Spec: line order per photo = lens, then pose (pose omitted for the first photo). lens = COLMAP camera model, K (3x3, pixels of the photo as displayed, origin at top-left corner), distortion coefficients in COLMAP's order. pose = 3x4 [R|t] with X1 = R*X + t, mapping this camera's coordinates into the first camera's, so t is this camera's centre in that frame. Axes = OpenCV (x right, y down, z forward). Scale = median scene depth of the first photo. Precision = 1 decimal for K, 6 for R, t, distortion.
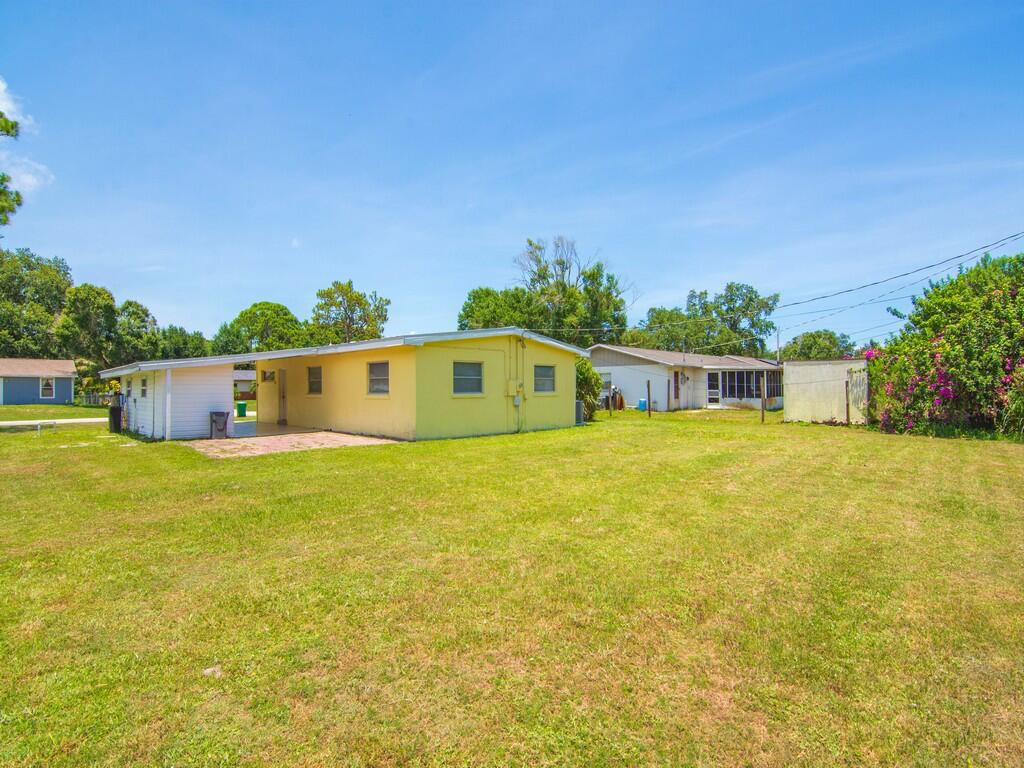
lens RADIAL K [[498.2, 0, 507.0], [0, 498.2, 381.4], [0, 0, 1]] dist [-0.002300, -0.011642]
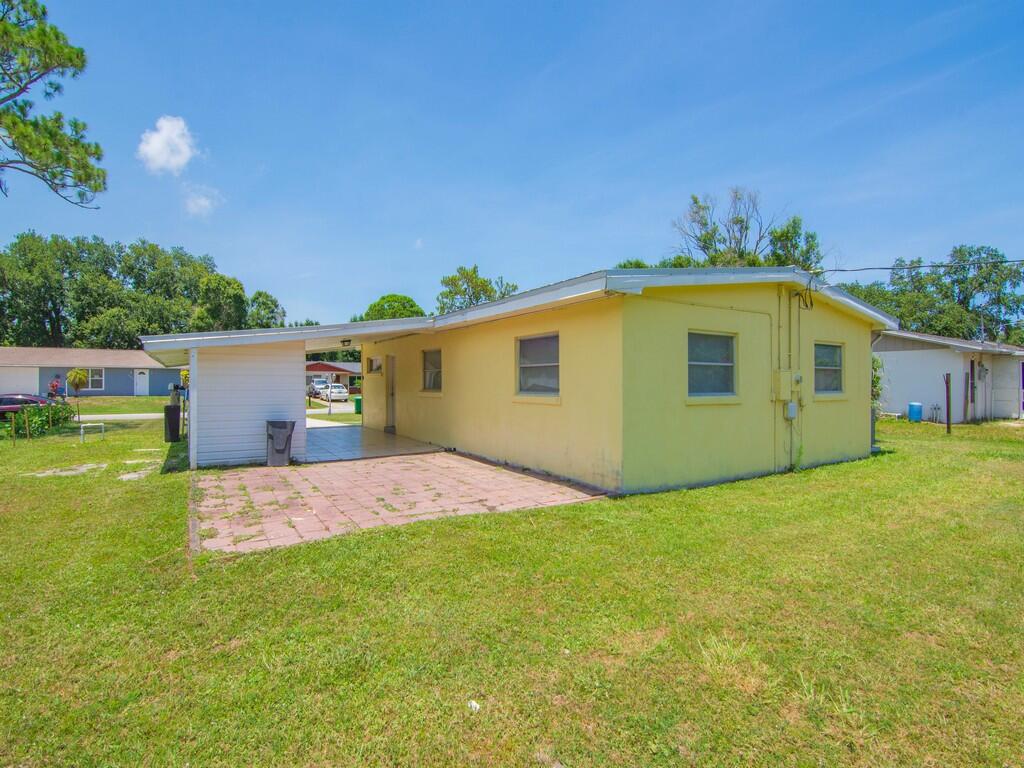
lens RADIAL K [[498.2, 0, 507.0], [0, 498.2, 381.4], [0, 0, 1]] dist [-0.002300, -0.011642]
pose [[0.972179, 0.007281, -0.234126, -0.084720], [-0.004653, 0.999920, 0.011772, 0.002459], [0.234193, -0.010355, 0.972135, 0.239910]]
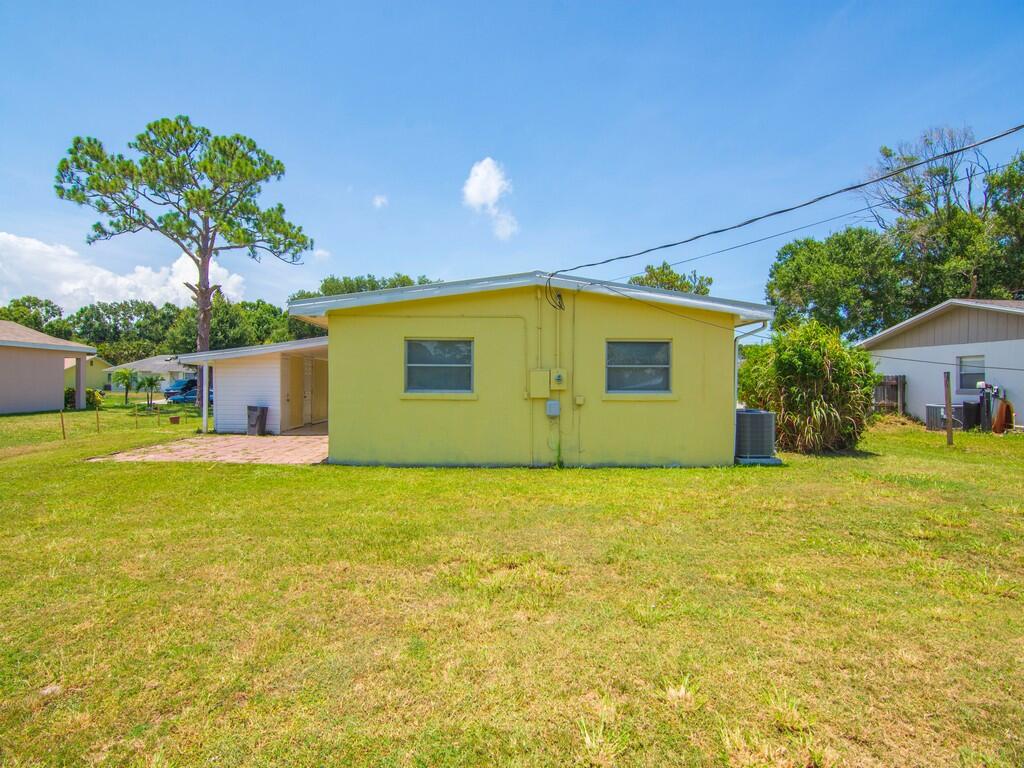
lens RADIAL K [[498.2, 0, 507.0], [0, 498.2, 381.4], [0, 0, 1]] dist [-0.002300, -0.011642]
pose [[0.722154, 0.006948, -0.691697, 0.204606], [0.000473, 0.999944, 0.010538, 0.002506], [0.691732, -0.007937, 0.722111, 0.327829]]
